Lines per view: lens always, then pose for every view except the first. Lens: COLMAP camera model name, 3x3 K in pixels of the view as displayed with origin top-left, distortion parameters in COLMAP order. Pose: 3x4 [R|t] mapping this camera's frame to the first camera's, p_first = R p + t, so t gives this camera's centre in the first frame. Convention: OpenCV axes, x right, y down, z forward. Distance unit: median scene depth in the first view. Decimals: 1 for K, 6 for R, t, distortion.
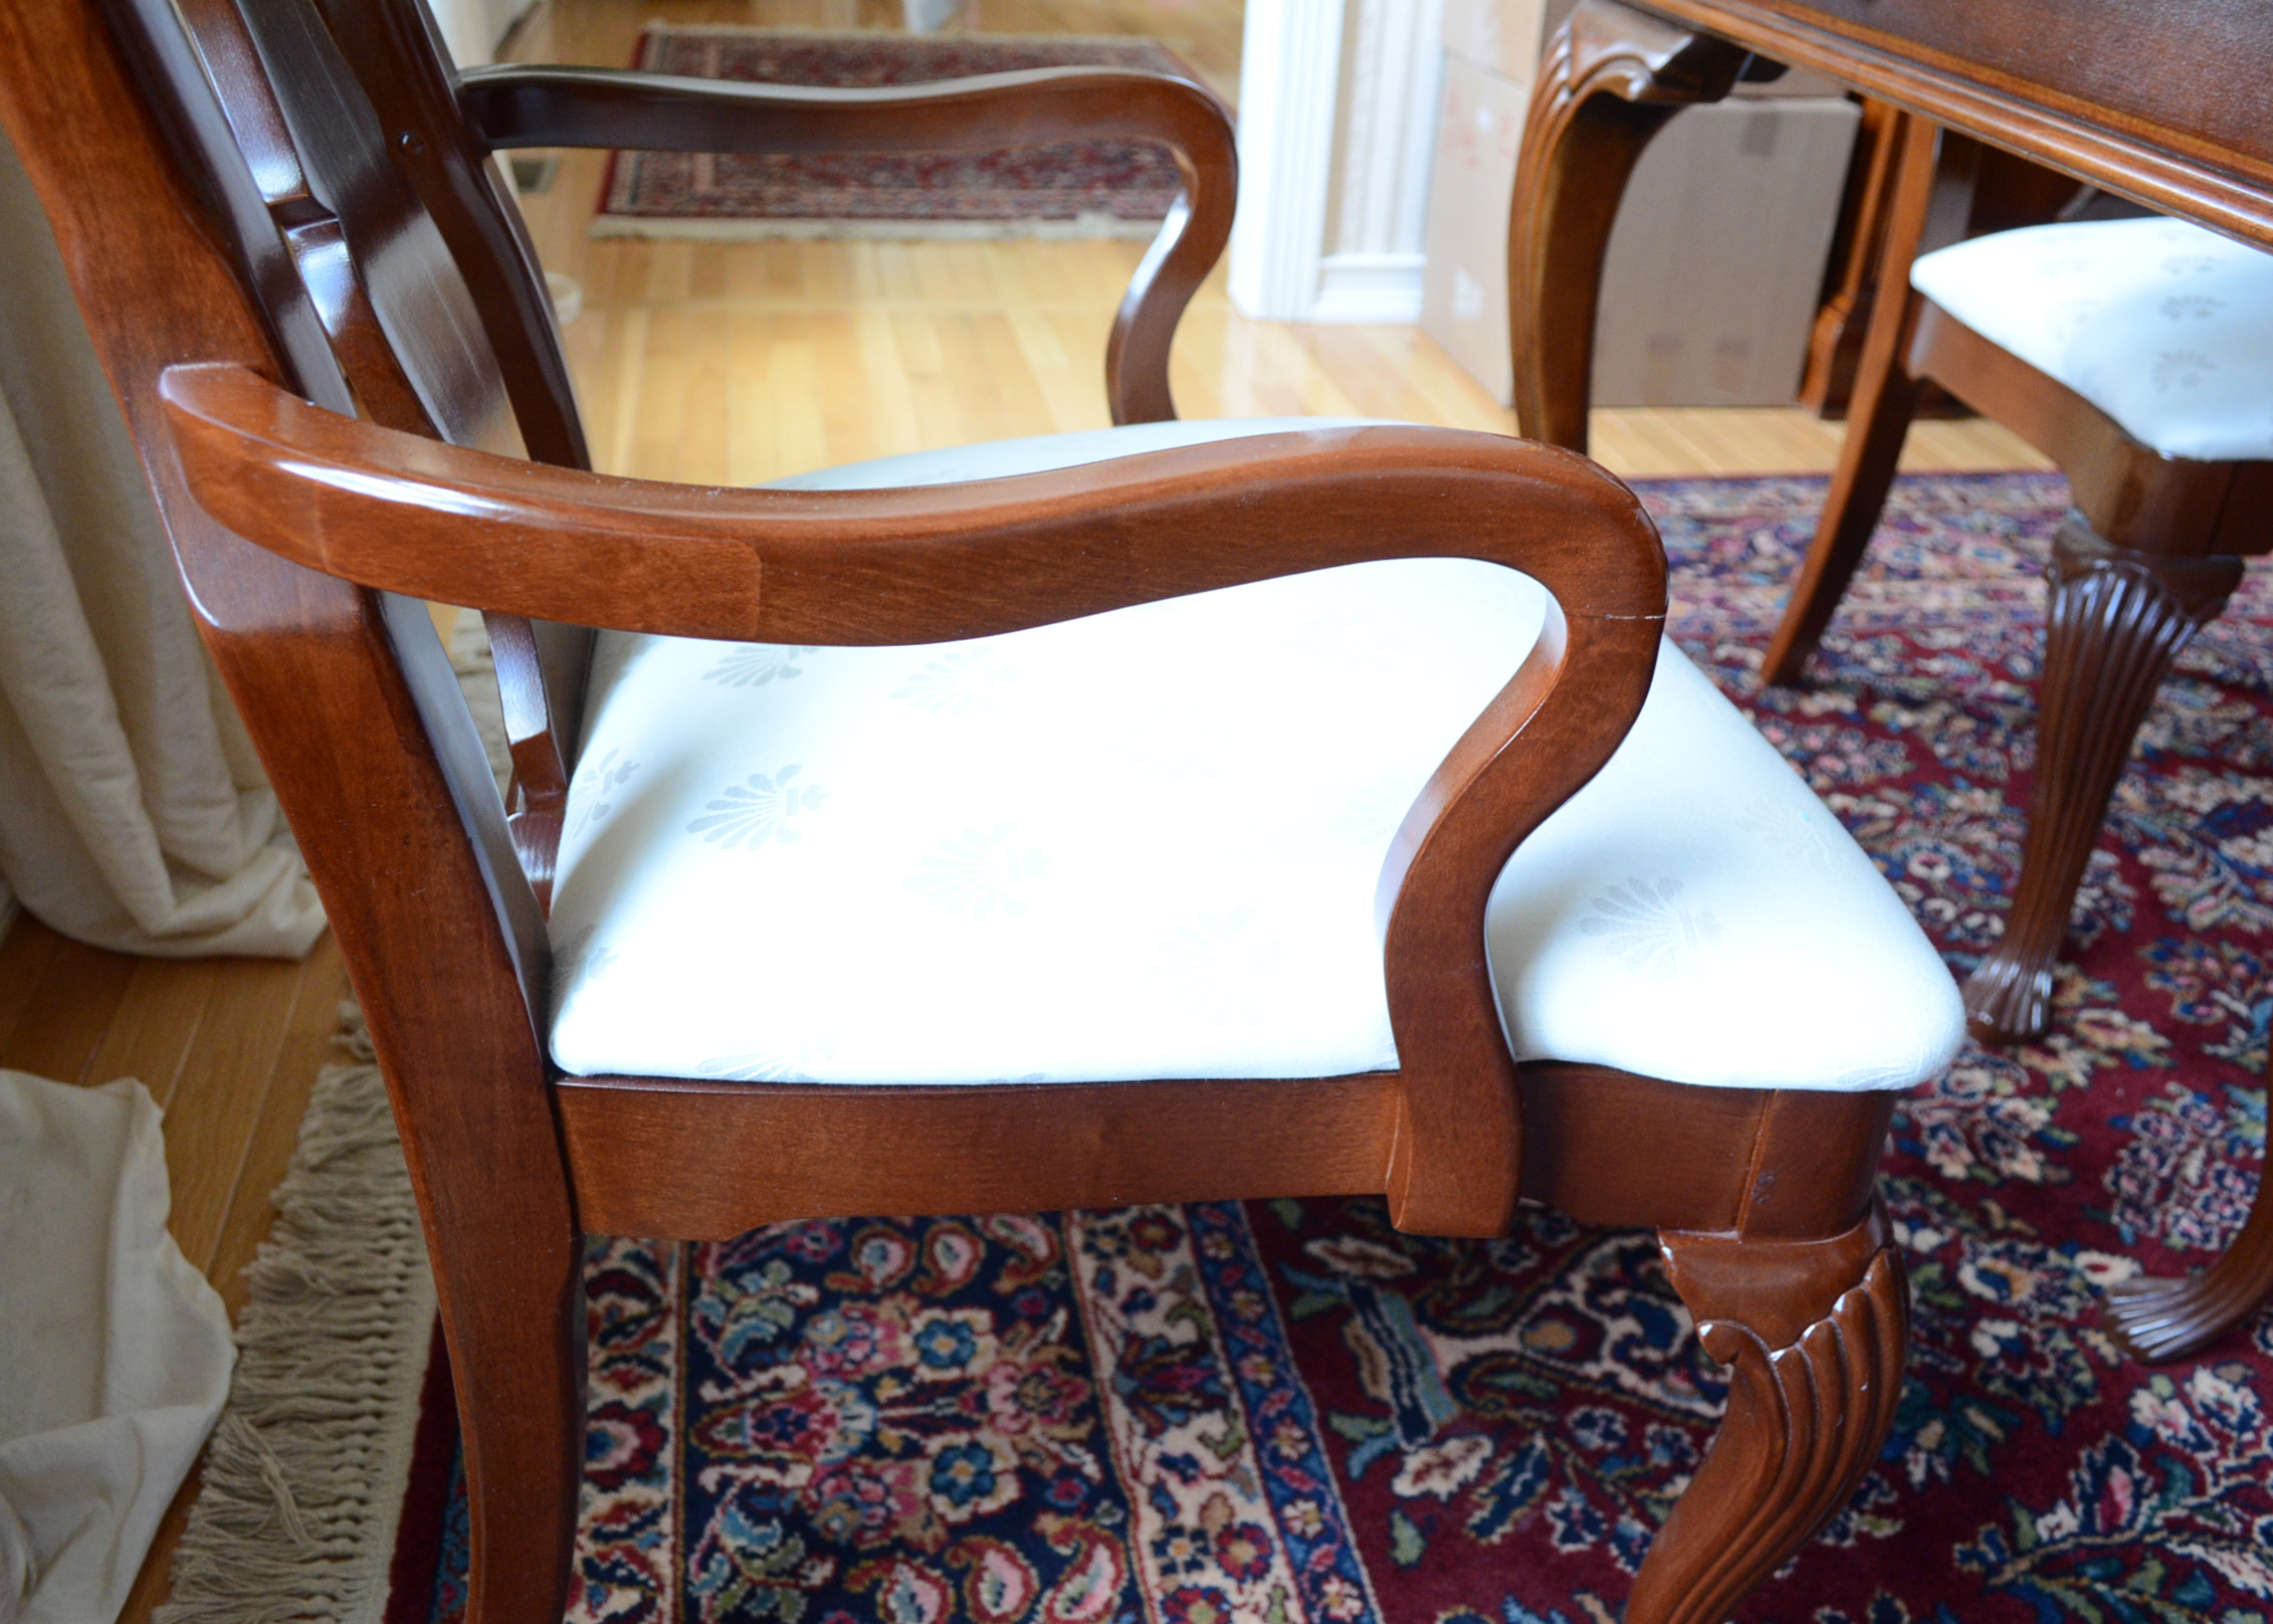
lens RADIAL K [[1887.0, 0, 1164.8], [0, 1887.0, 811.4], [0, 0, 1]] dist [-0.008796, -0.003536]
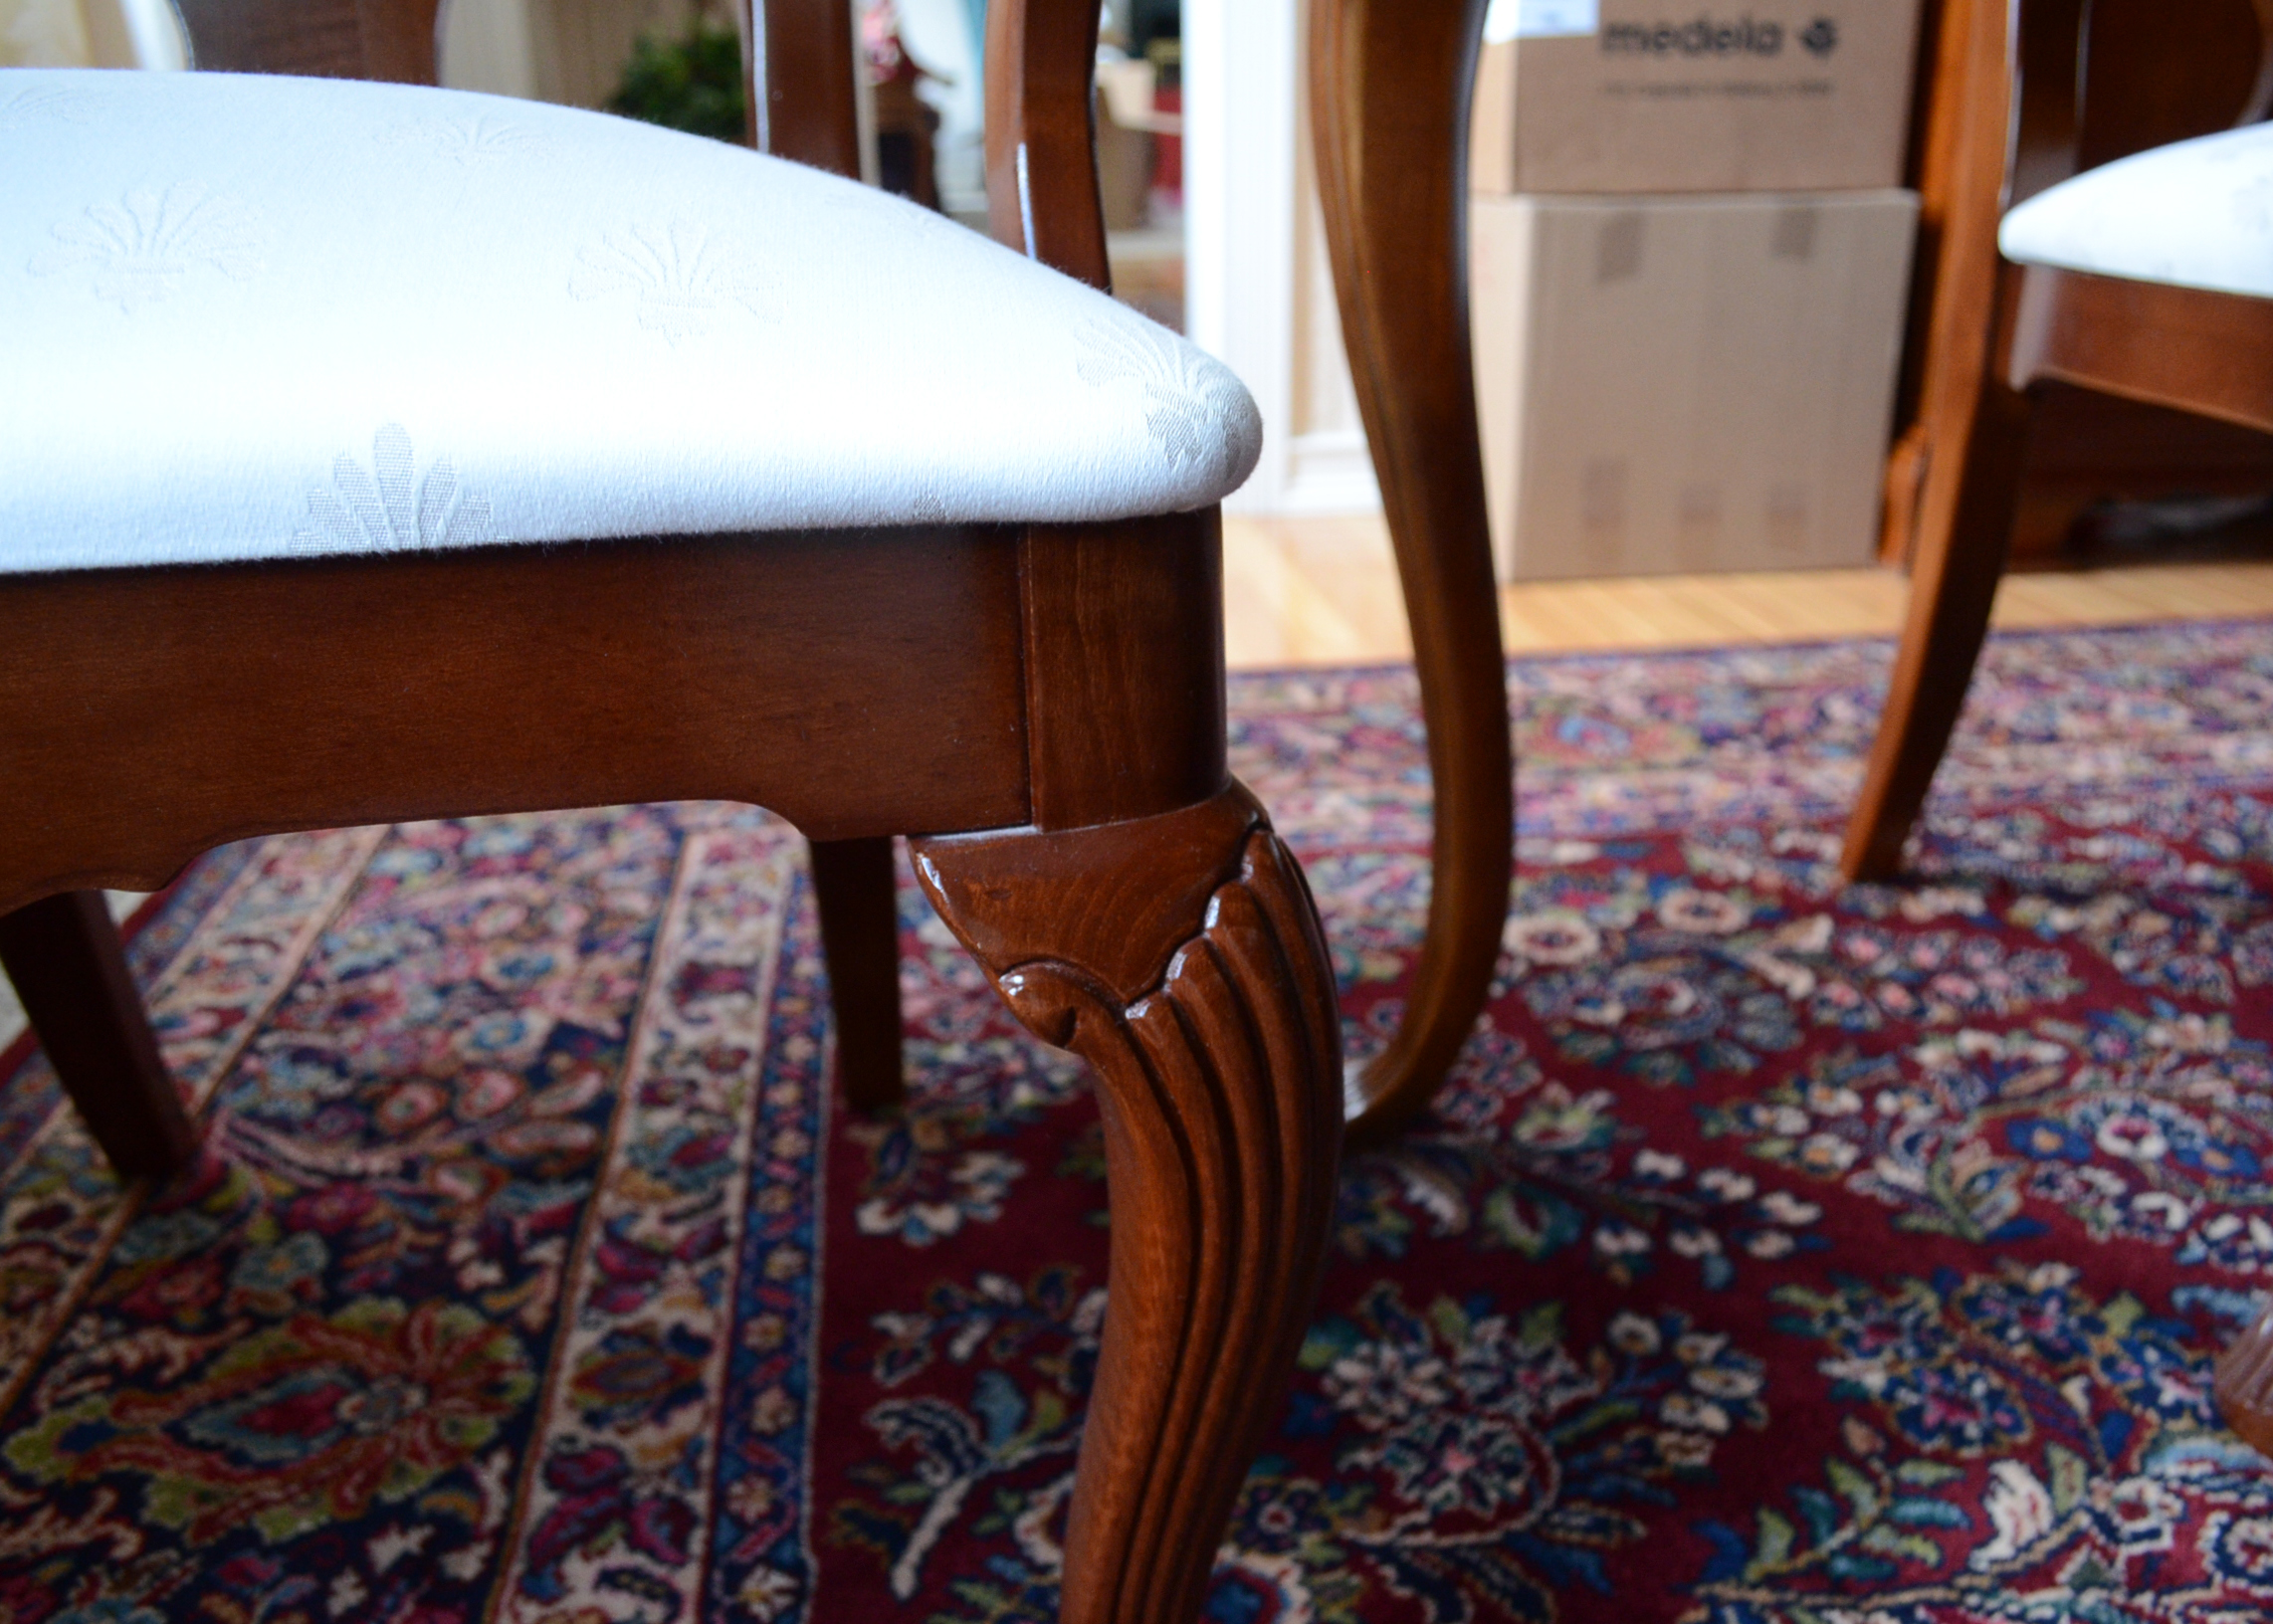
lens RADIAL K [[1882.0, 0, 1170.7], [0, 1882.0, 790.1], [0, 0, 1]] dist [-0.006292, 0.000934]
pose [[0.997237, -0.045202, -0.058955, 0.185817], [0.034272, 0.984016, -0.174751, 0.018953], [0.065912, 0.172247, 0.982846, 0.493659]]
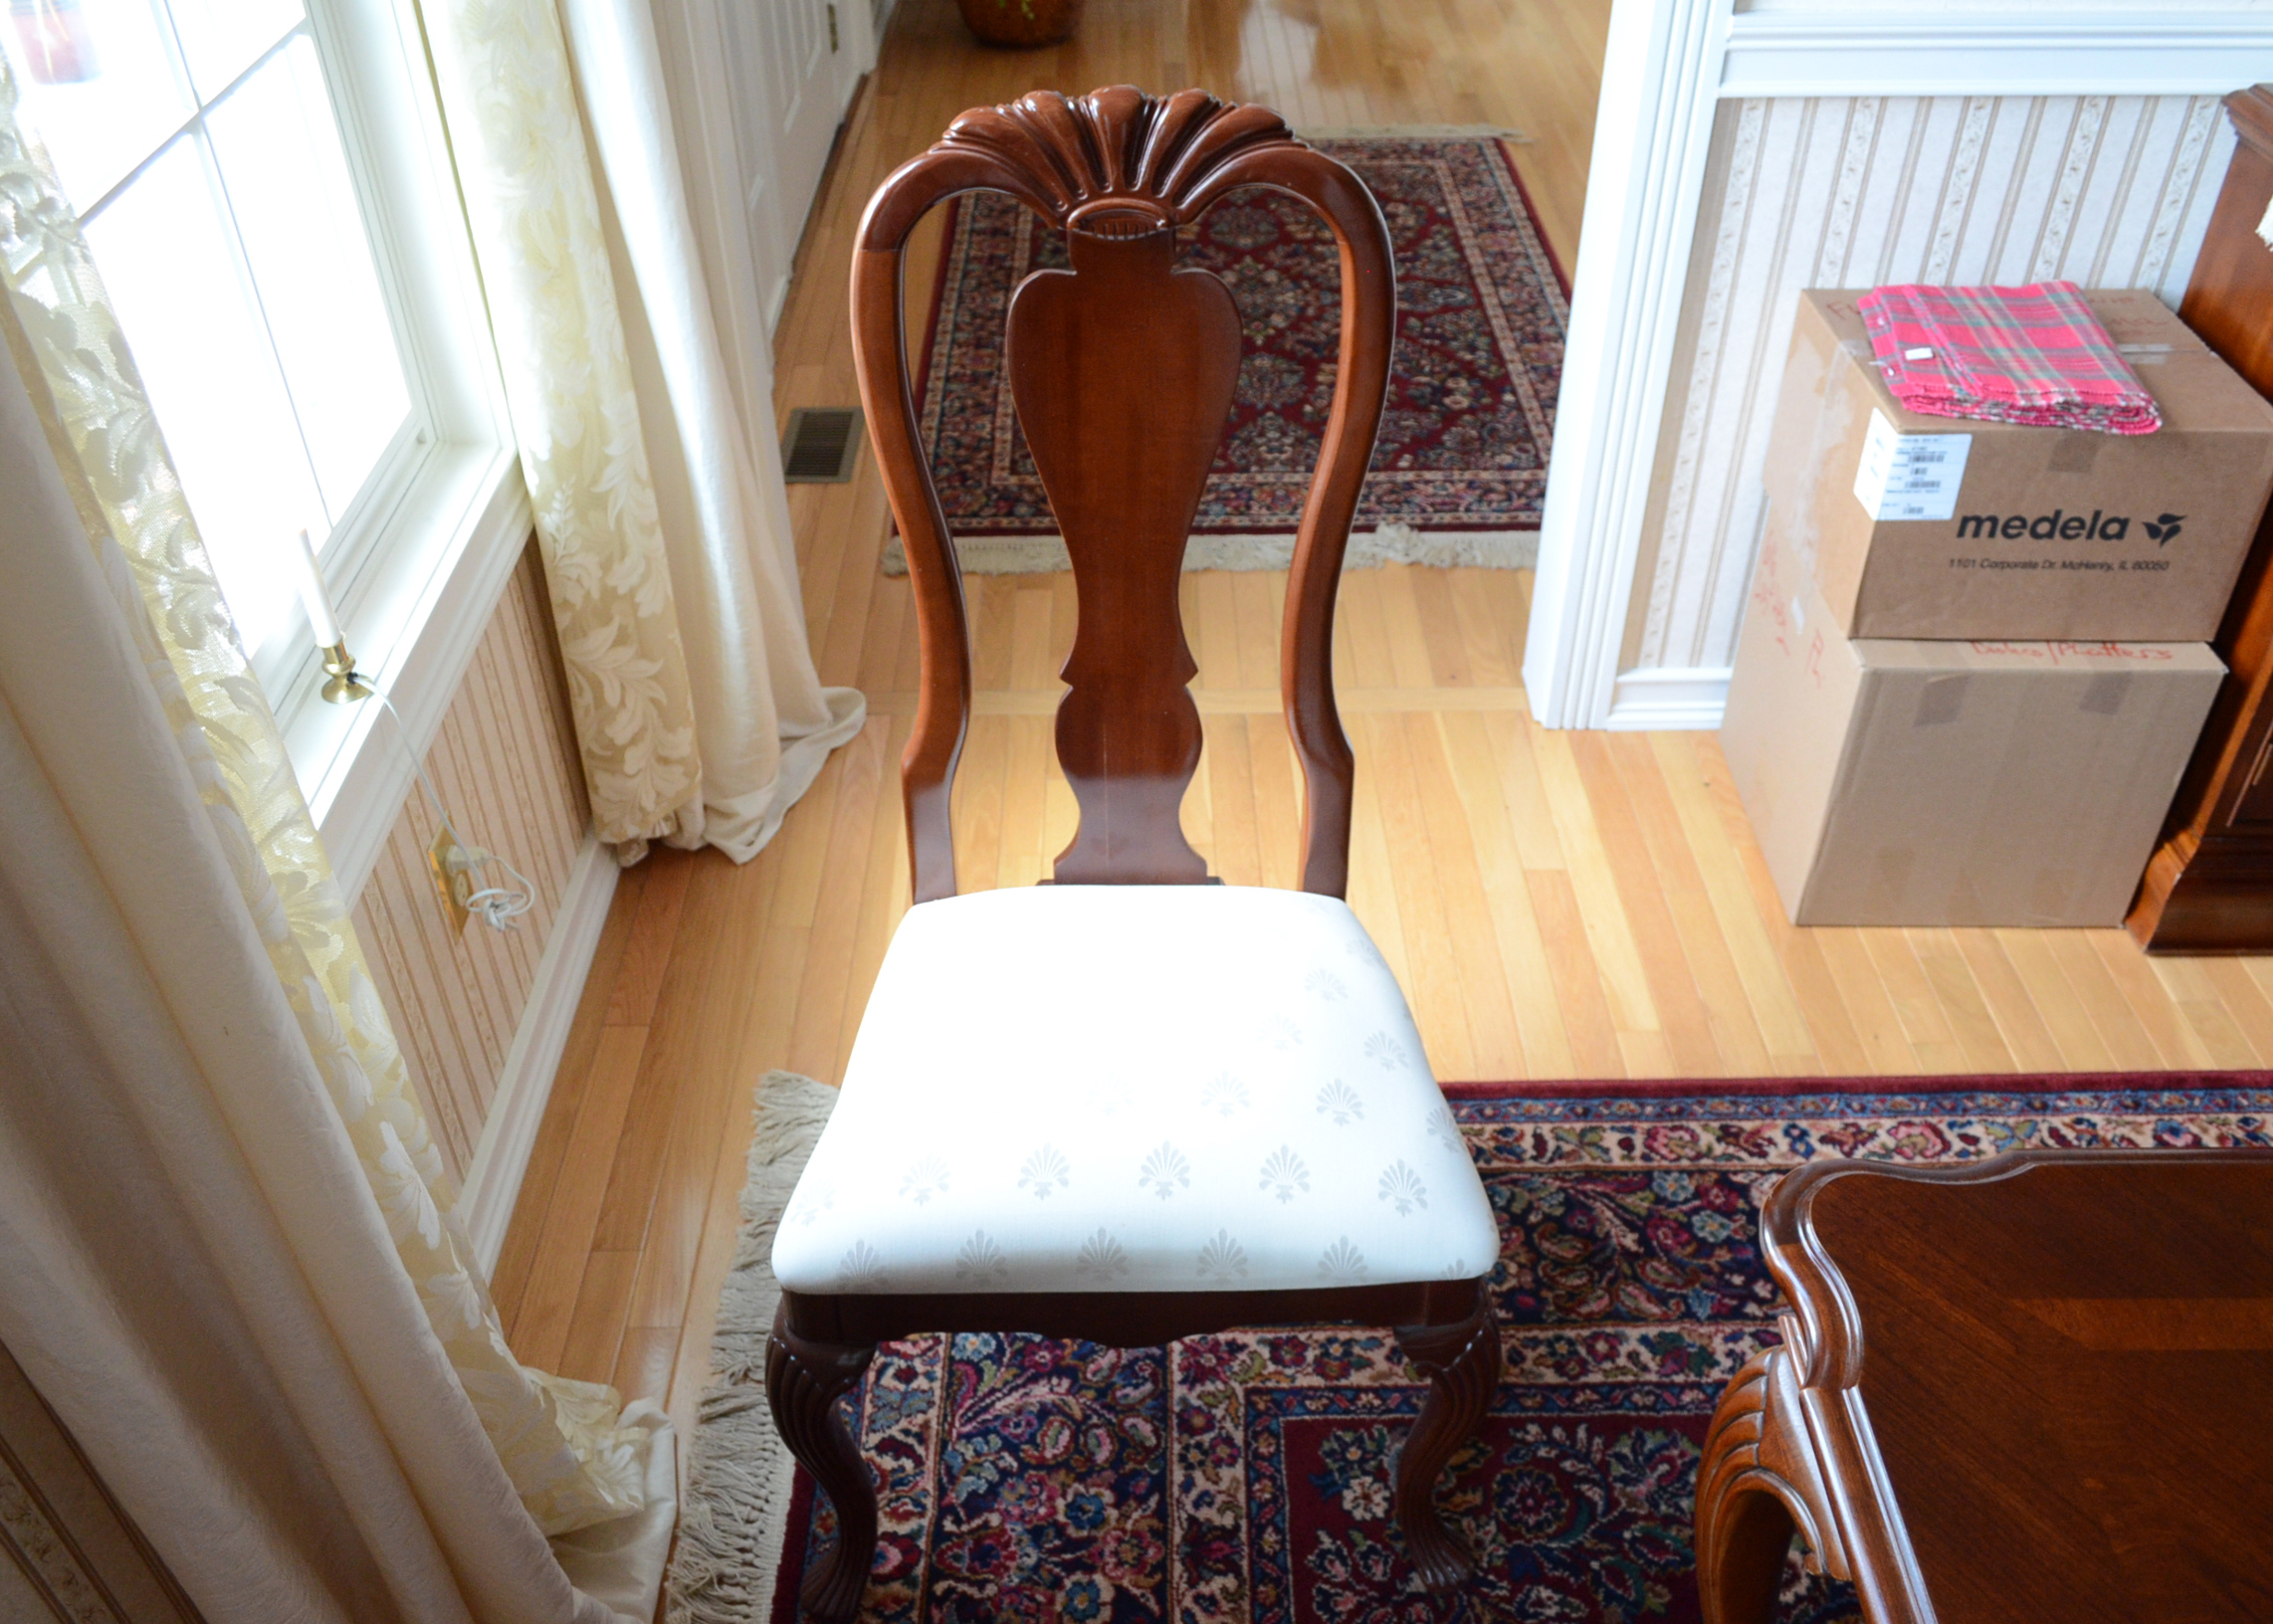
lens RADIAL K [[1902.6, 0, 1157.3], [0, 1902.6, 831.7], [0, 0, 1]] dist [-0.008209, 0.000556]
pose [[0.983255, 0.065392, -0.170097, 0.058749], [-0.042897, 0.990226, 0.132712, -0.861287], [0.177113, -0.123193, 0.976450, 0.028915]]
